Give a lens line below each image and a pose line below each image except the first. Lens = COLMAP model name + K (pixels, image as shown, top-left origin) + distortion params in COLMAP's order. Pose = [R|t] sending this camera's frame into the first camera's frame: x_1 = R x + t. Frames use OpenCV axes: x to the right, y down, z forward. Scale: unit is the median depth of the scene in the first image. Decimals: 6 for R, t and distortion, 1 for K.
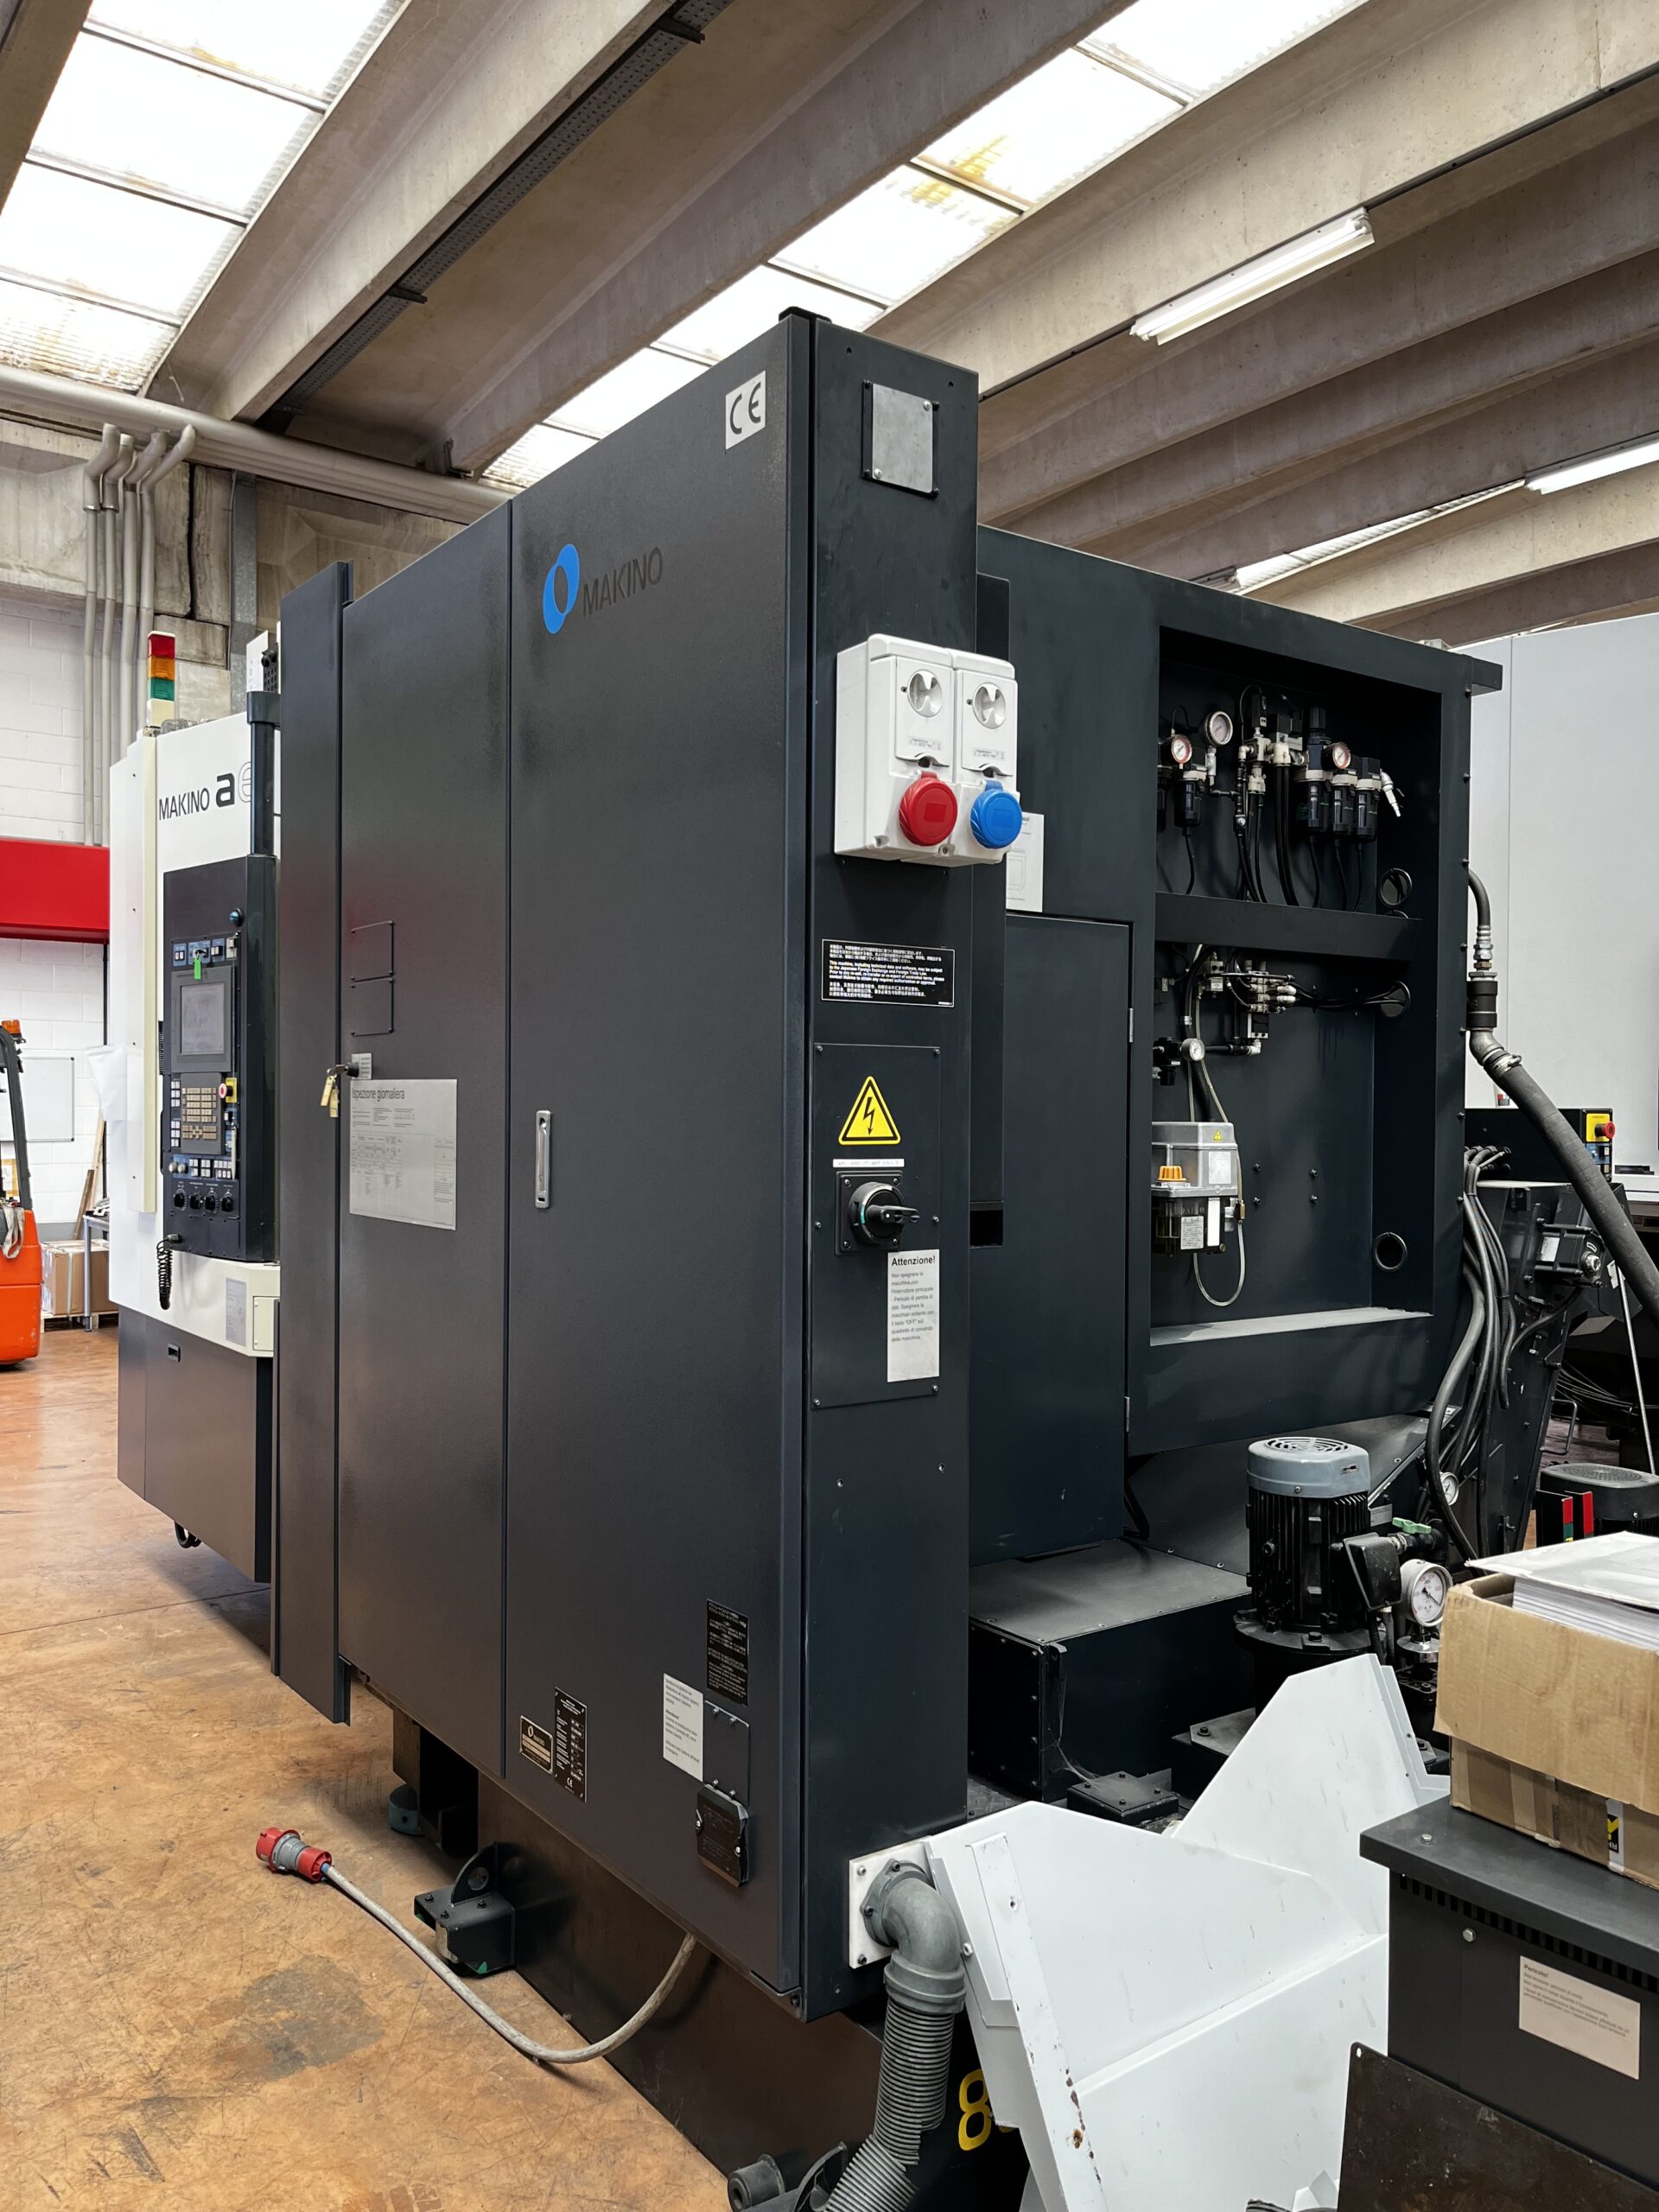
lens RADIAL K [[1677.2, 0, 820.5], [0, 1677.2, 1116.4], [0, 0, 1]] dist [0.070895, -0.103946]
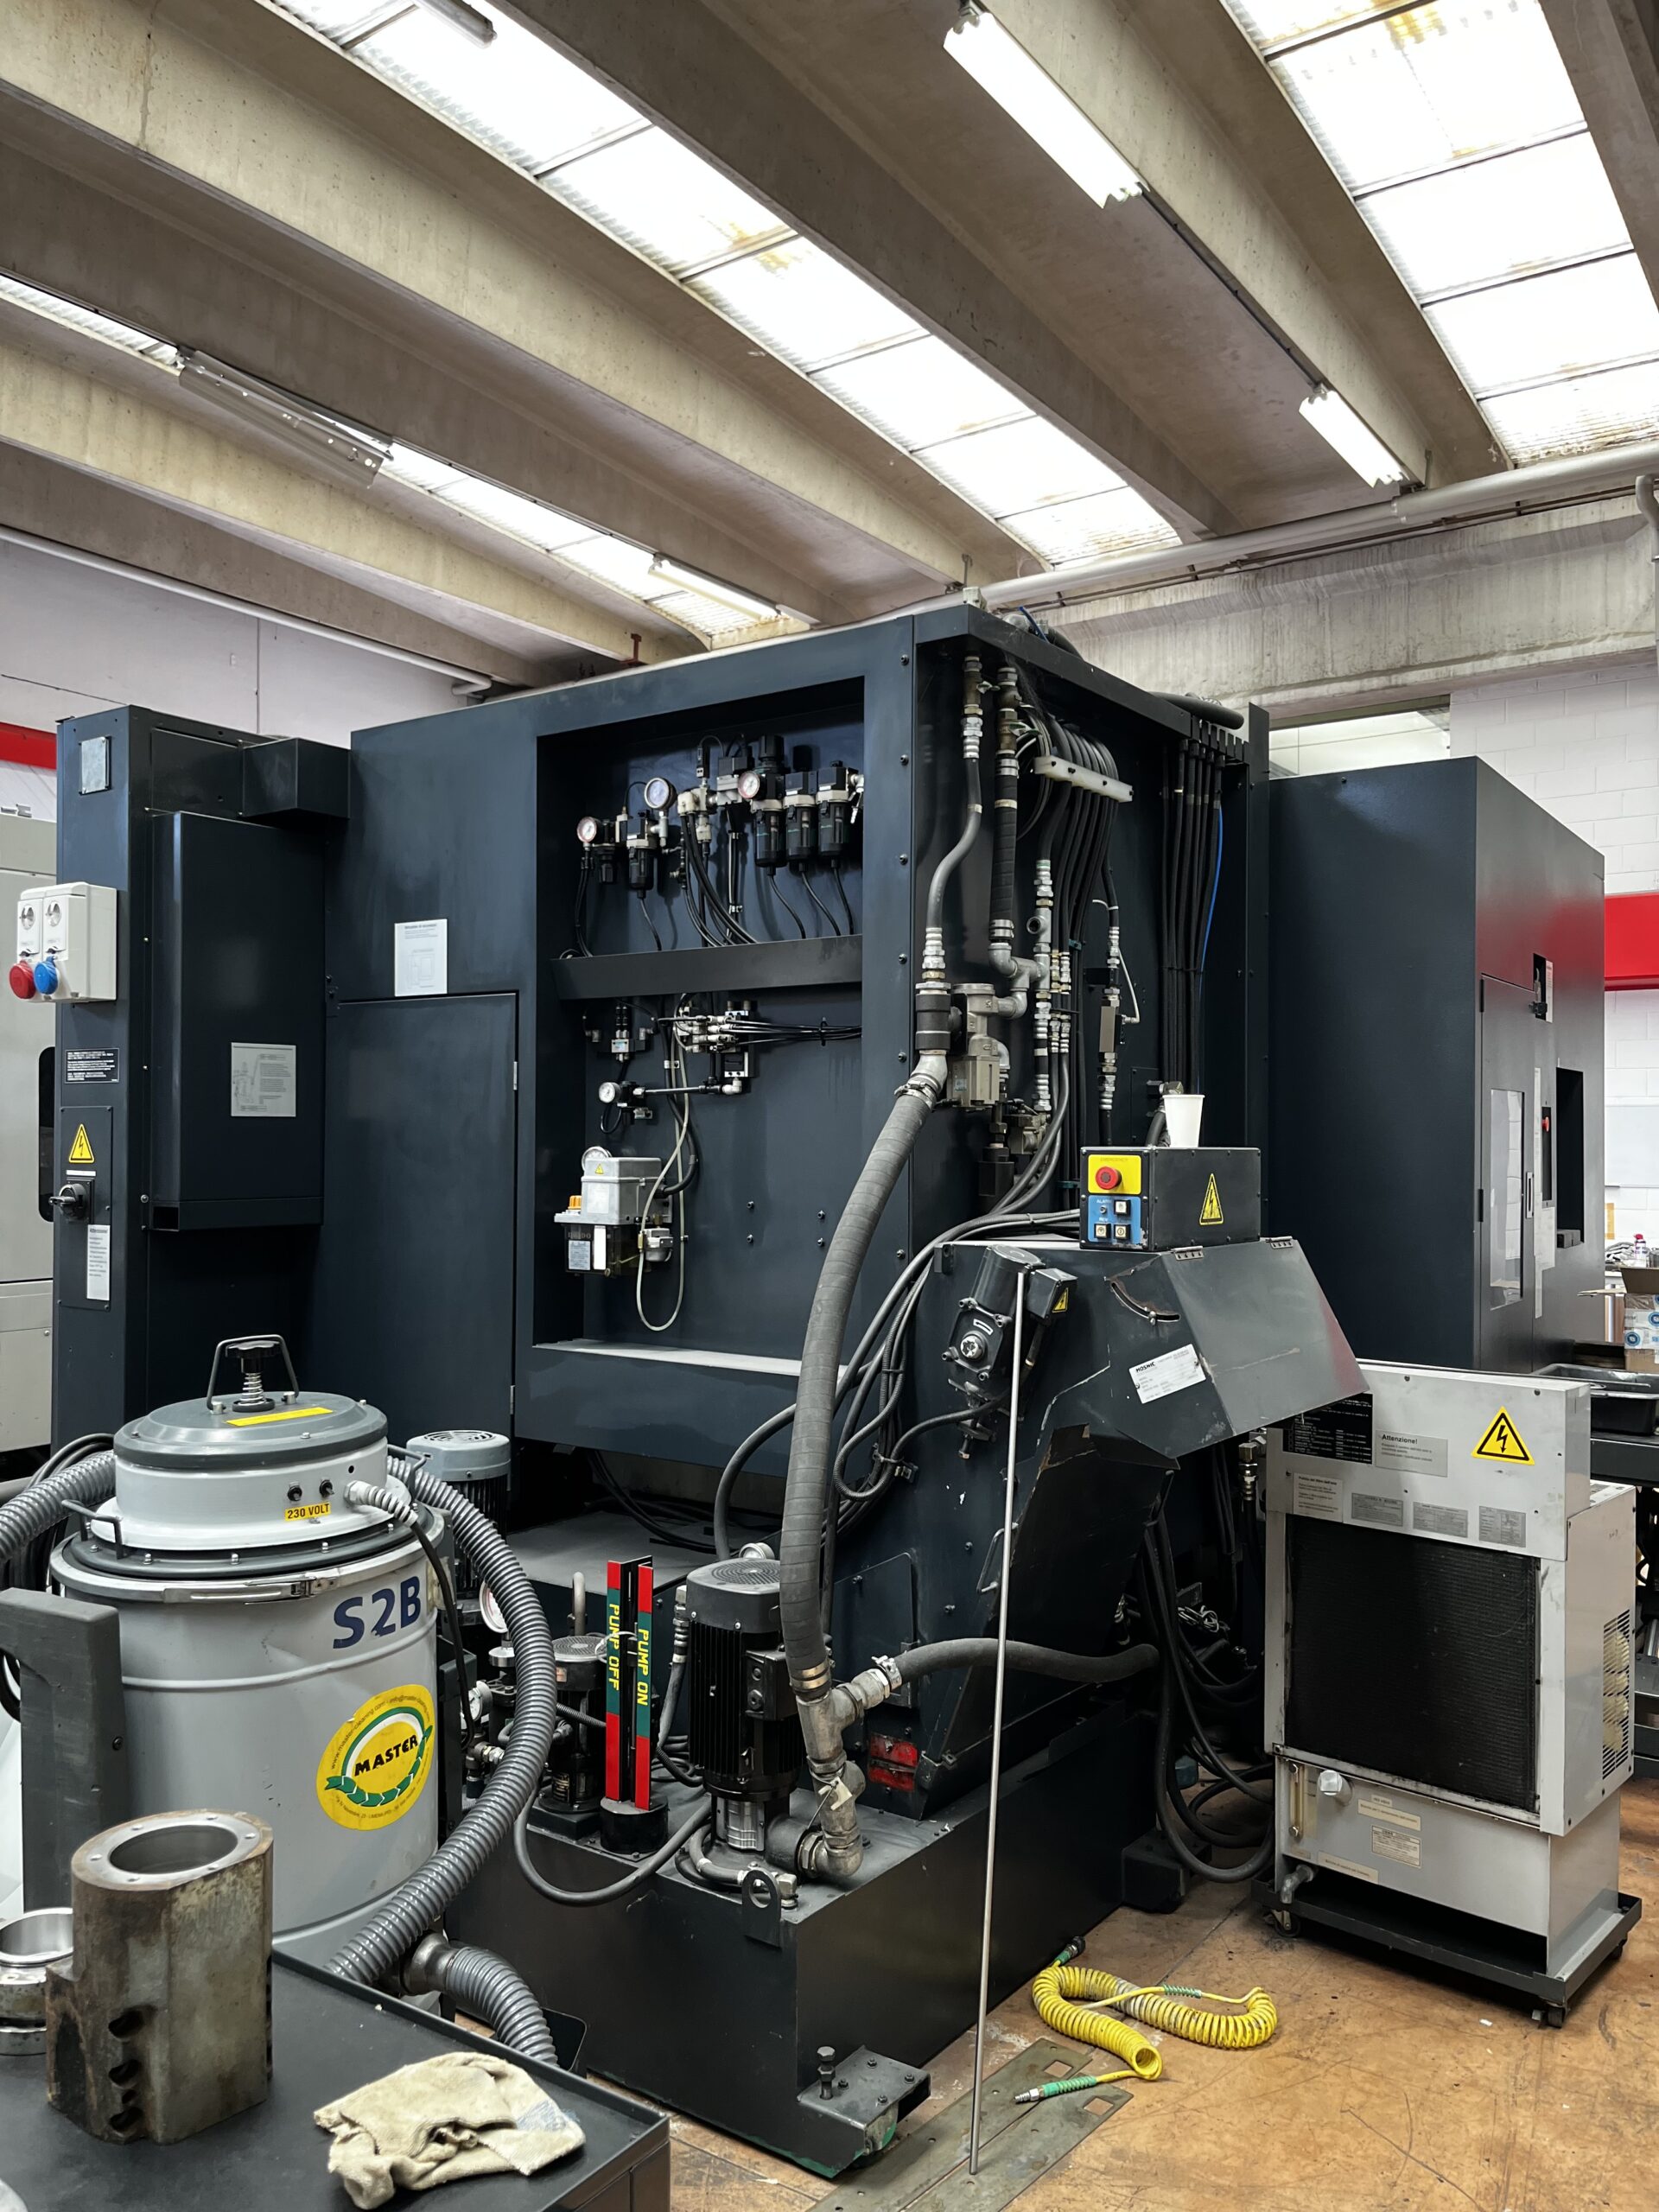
lens RADIAL K [[1677.2, 0, 820.5], [0, 1677.2, 1116.4], [0, 0, 1]] dist [0.070895, -0.103946]
pose [[0.320196, -0.016352, -0.947210, 1.339713], [-0.010772, 0.999724, -0.020900, -0.002020], [0.947290, 0.016896, 0.319931, 0.790141]]
